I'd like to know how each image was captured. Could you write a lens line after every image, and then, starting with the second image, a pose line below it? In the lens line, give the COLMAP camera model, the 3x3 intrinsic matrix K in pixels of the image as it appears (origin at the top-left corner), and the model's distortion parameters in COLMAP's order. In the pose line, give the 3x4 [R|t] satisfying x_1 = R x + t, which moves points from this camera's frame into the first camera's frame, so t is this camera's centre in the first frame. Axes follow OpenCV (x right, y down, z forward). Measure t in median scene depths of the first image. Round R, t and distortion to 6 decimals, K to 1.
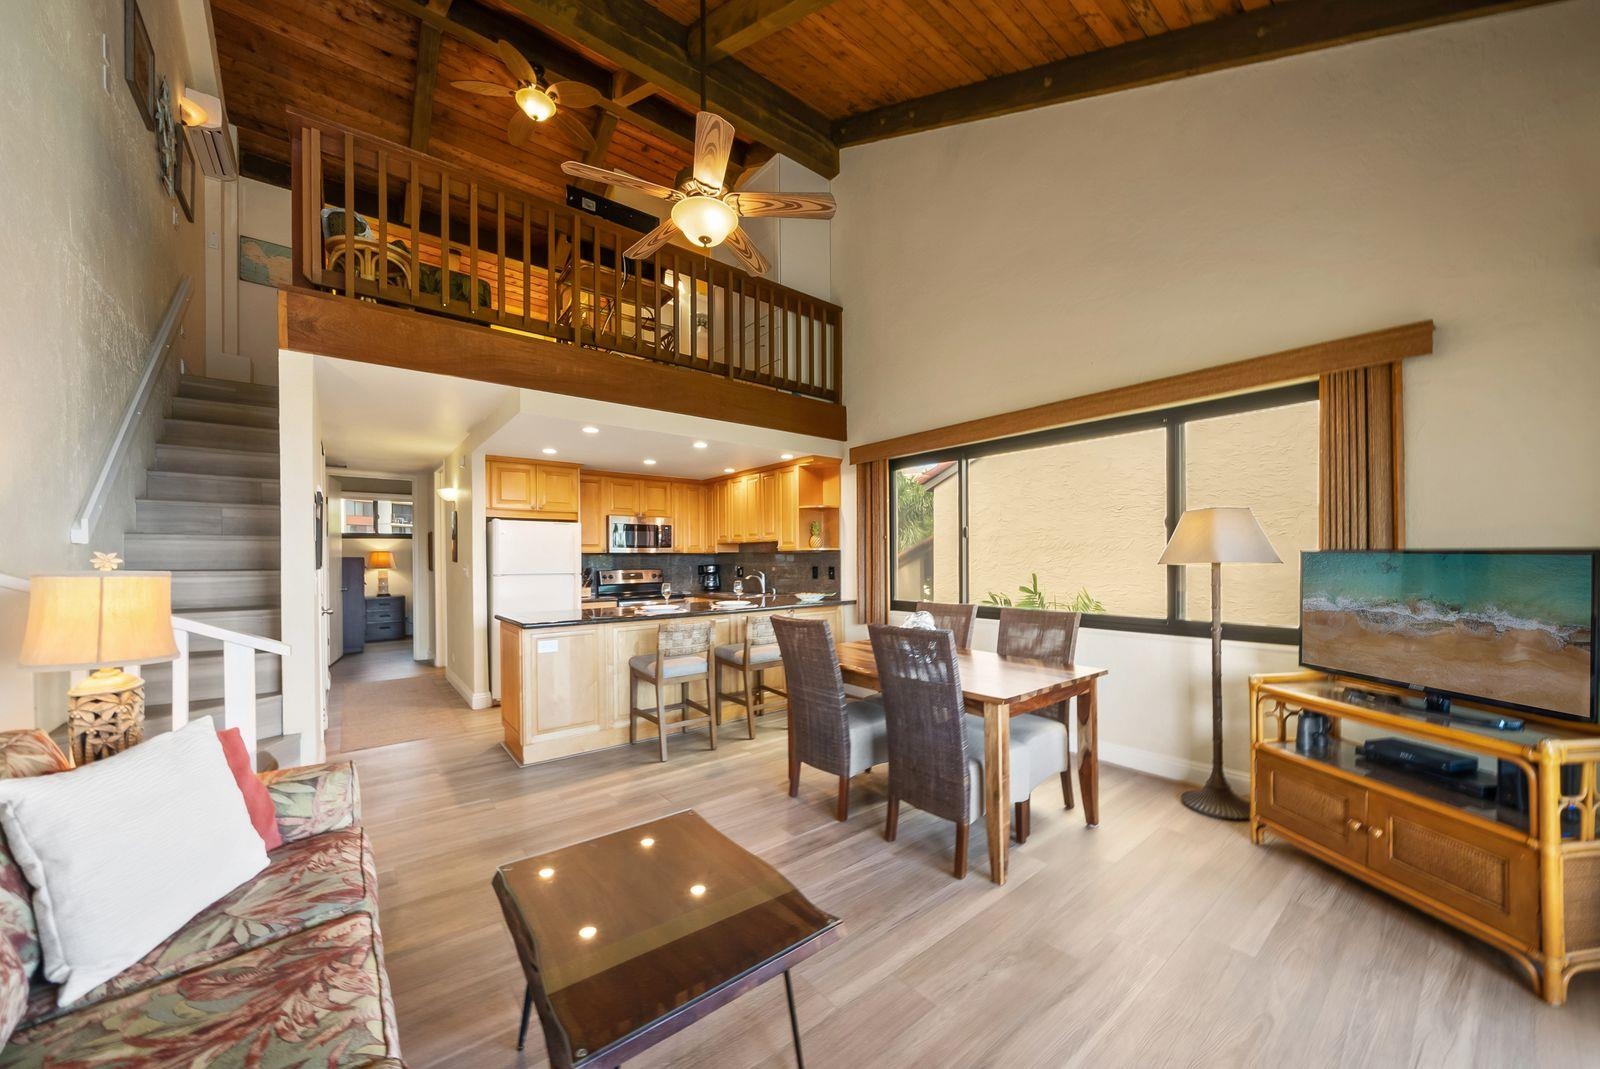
lens RADIAL K [[608.8, 0, 842.4], [0, 608.8, 559.1], [0, 0, 1]] dist [-0.015161, -0.000331]
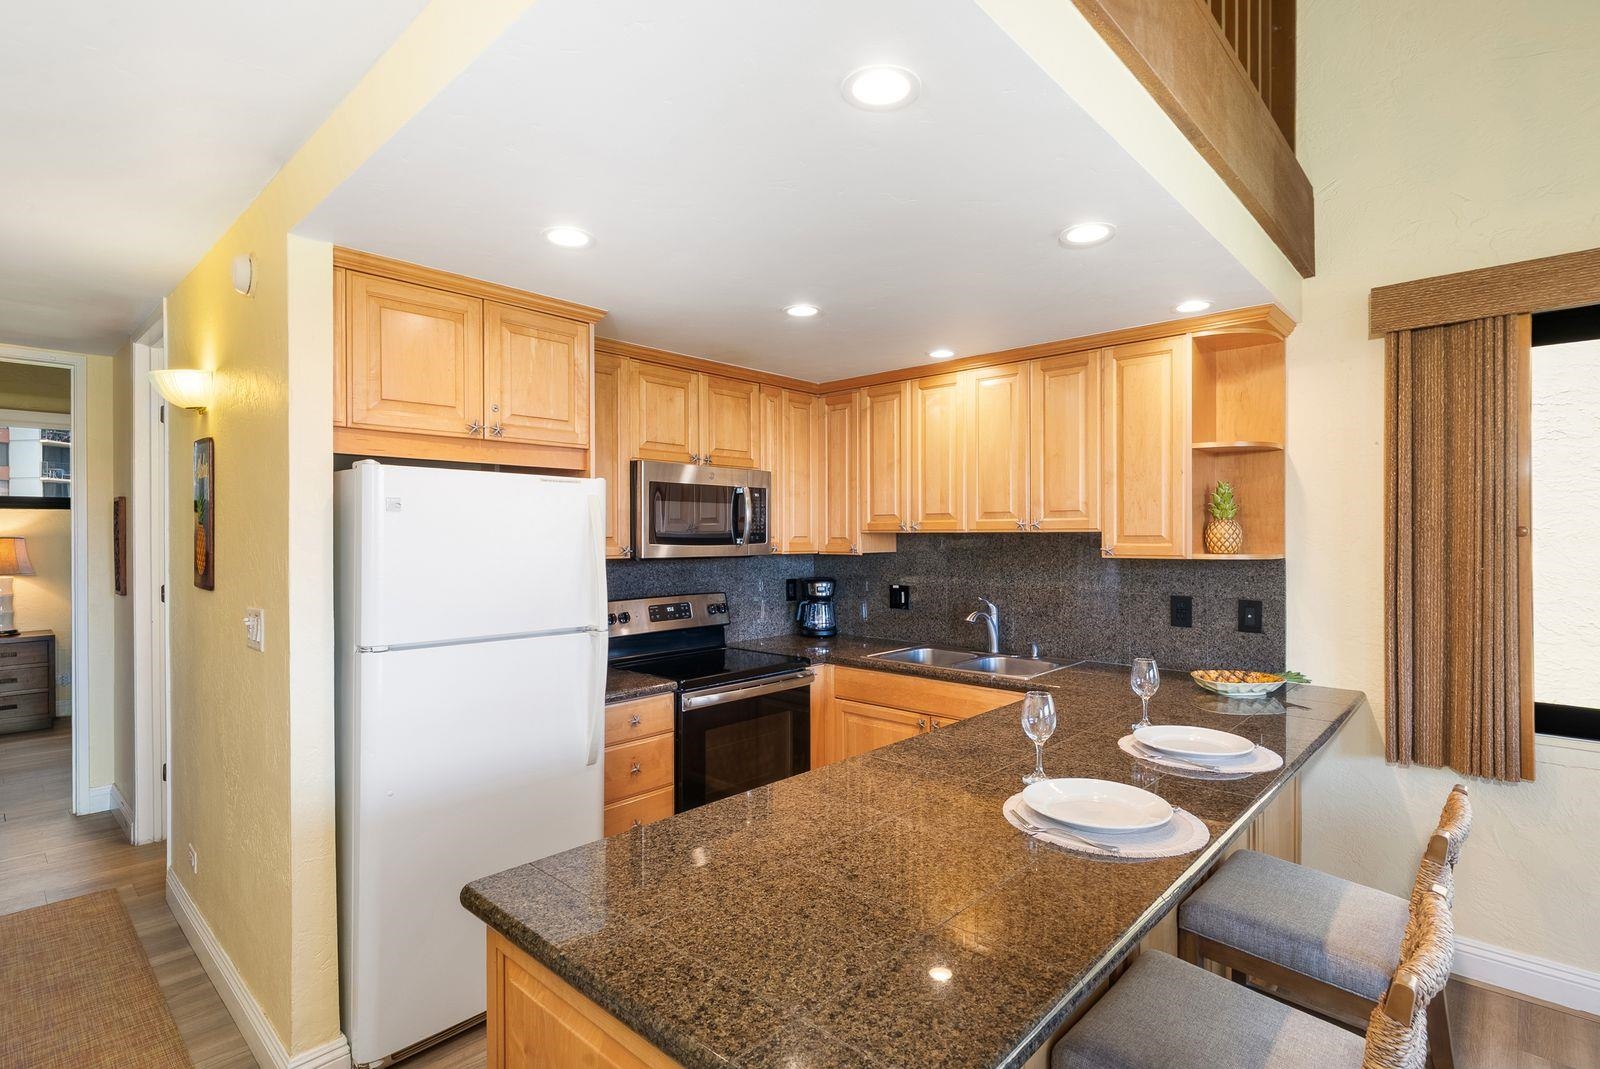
lens RADIAL K [[785.3, 0, 789.0], [0, 785.3, 536.7], [0, 0, 1]] dist [-0.001903, 0.000417]
pose [[0.993288, 0.006364, 0.115496, -0.341071], [-0.006540, 0.999978, 0.001147, -0.024385], [-0.115486, -0.001895, 0.993307, 0.488537]]
